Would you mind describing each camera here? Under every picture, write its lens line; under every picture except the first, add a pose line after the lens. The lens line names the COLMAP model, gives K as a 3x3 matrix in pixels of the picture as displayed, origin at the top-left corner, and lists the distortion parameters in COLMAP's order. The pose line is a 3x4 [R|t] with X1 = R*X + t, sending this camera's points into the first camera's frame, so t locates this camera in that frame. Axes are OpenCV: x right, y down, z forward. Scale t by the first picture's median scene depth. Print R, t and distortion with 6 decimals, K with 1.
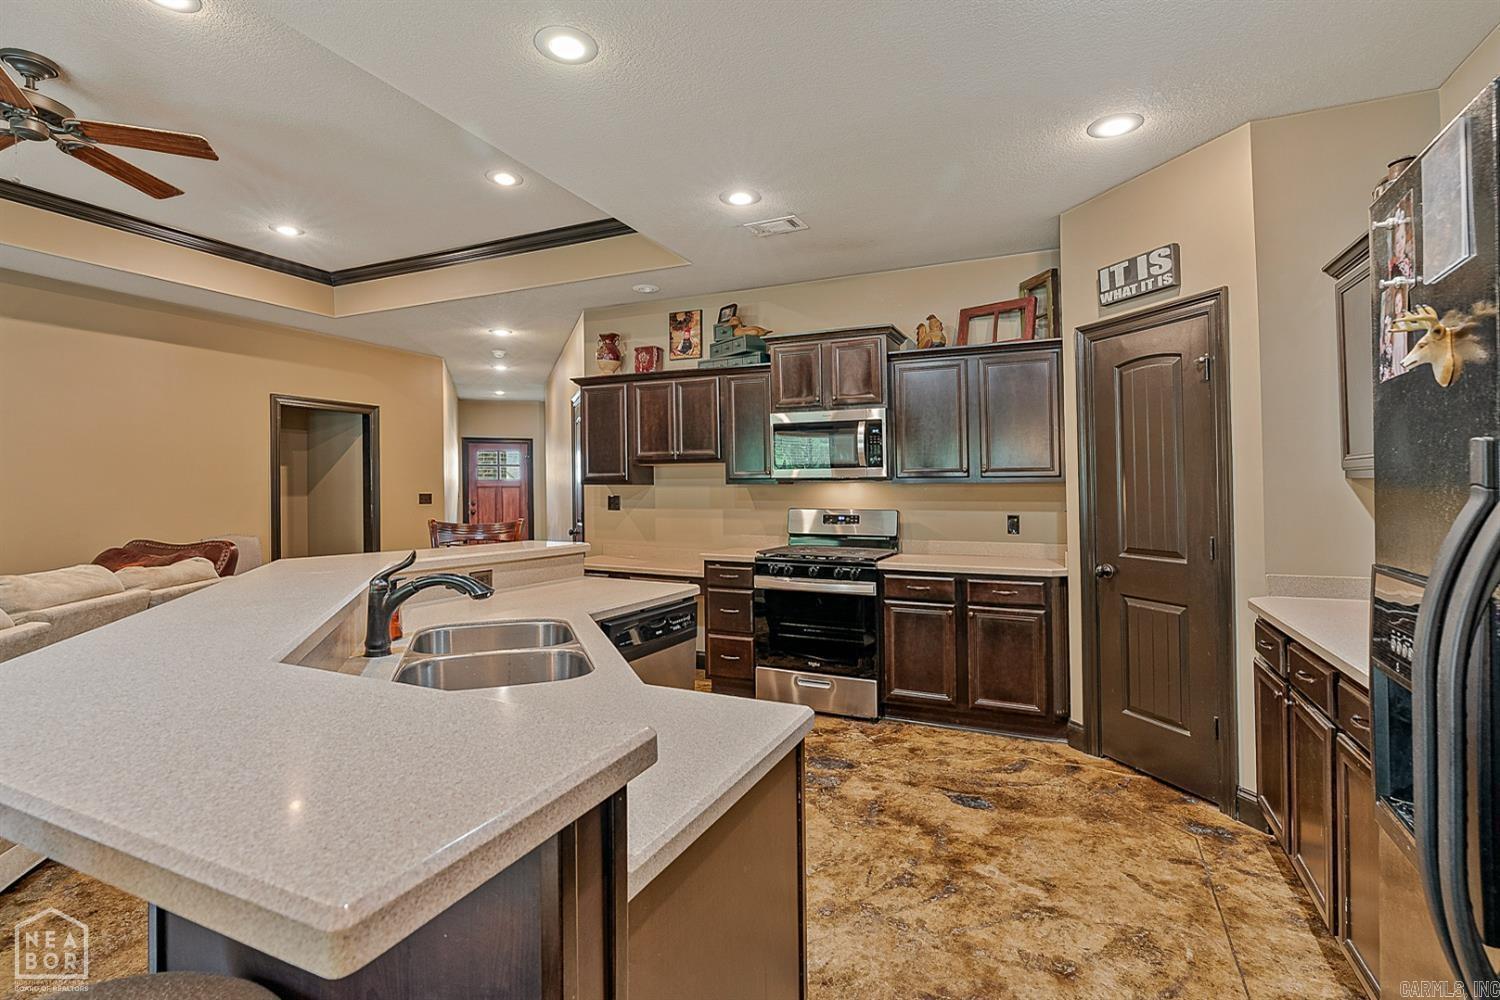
lens RADIAL K [[695.1, 0, 771.5], [0, 695.1, 478.5], [0, 0, 1]] dist [-0.000849, -0.000328]
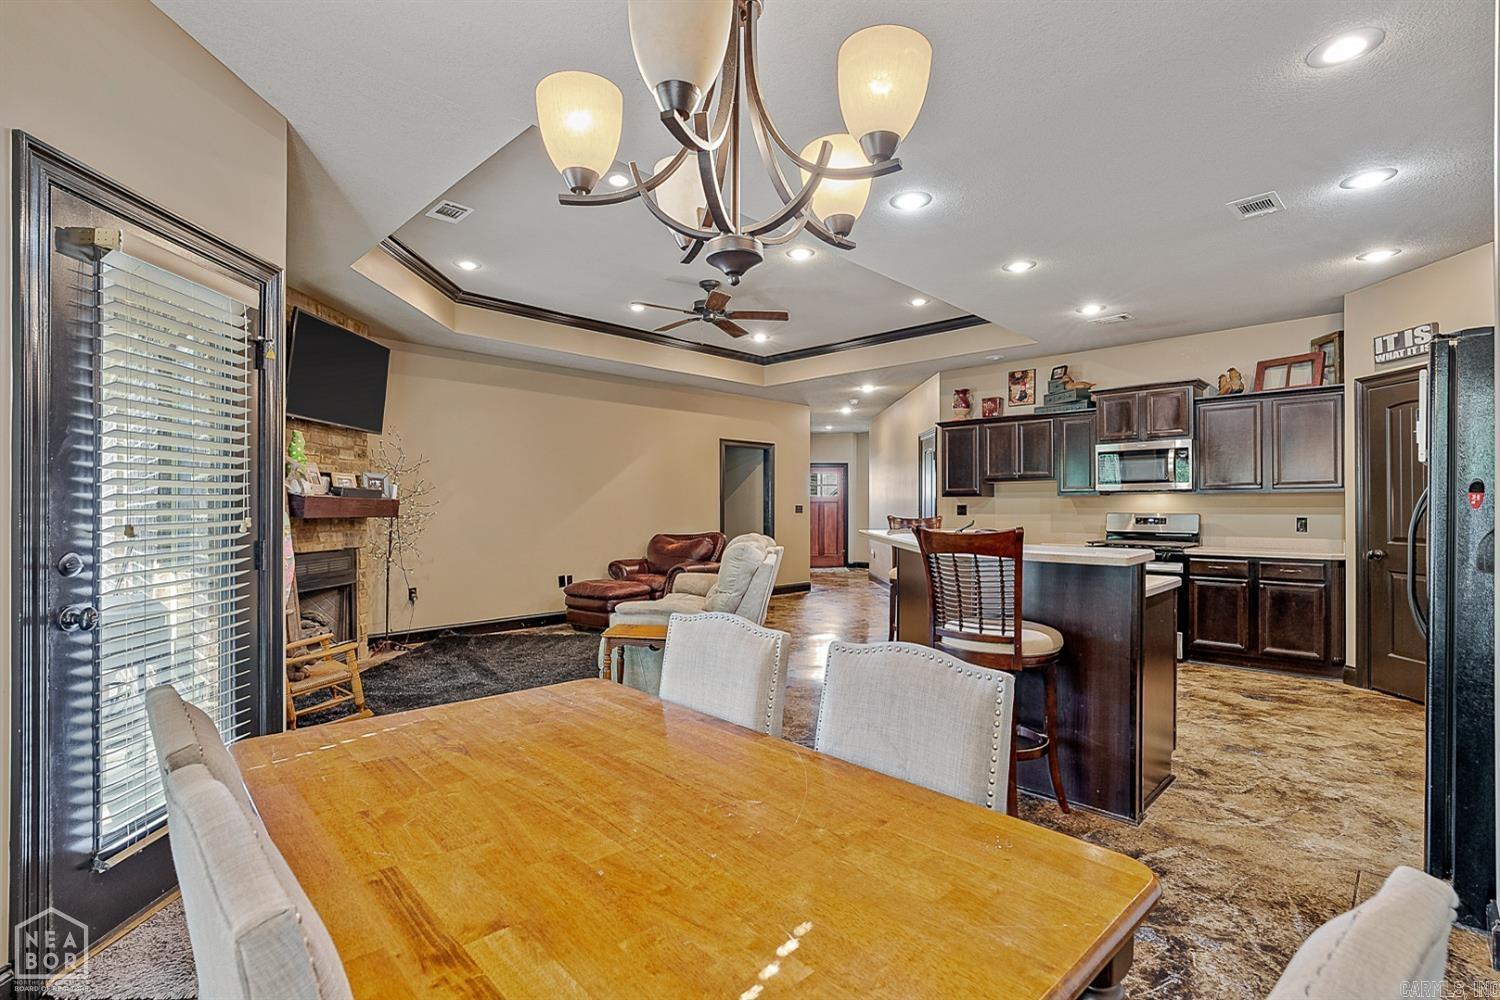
lens RADIAL K [[695.1, 0, 766.4], [0, 695.1, 520.5], [0, 0, 1]] dist [-0.000849, -0.000328]
pose [[0.939554, 0.007875, -0.342312, -0.170262], [0.003311, 0.999480, 0.032083, 0.014294], [0.342386, -0.031277, 0.939039, -0.644381]]
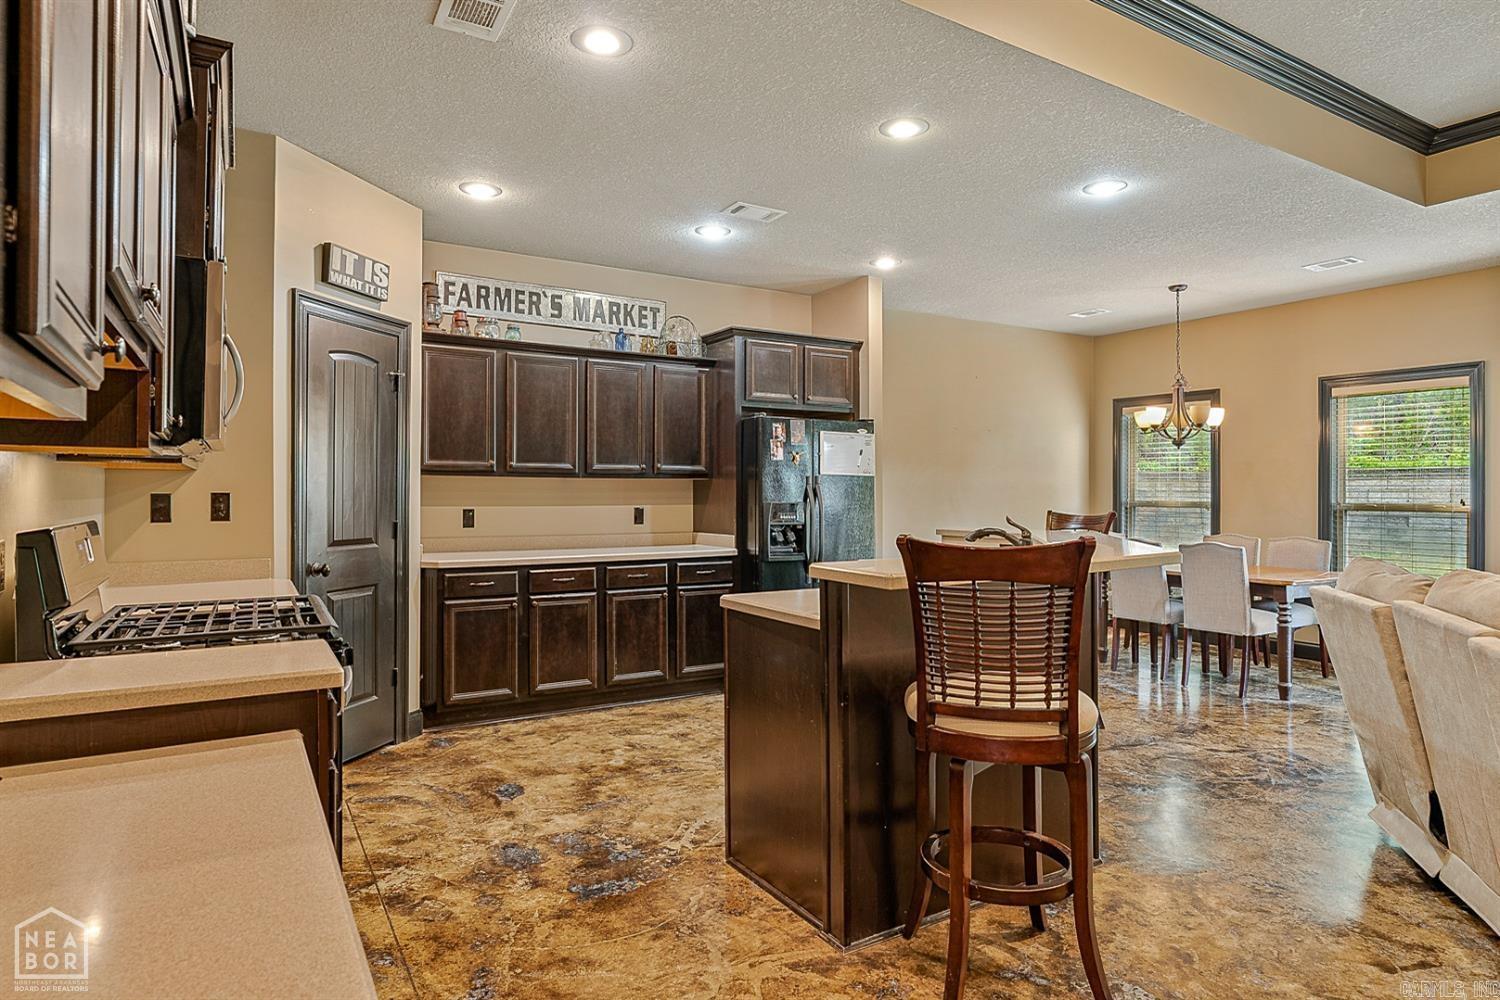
lens RADIAL K [[872.7, 0, 763.0], [0, 872.7, 492.5], [0, 0, 1]] dist [-0.004189, -0.000378]
pose [[-0.820082, 0.001422, 0.572244, -0.576636], [-0.008964, 0.999842, -0.015330, 0.043929], [-0.572175, -0.017702, -0.819940, 1.453285]]
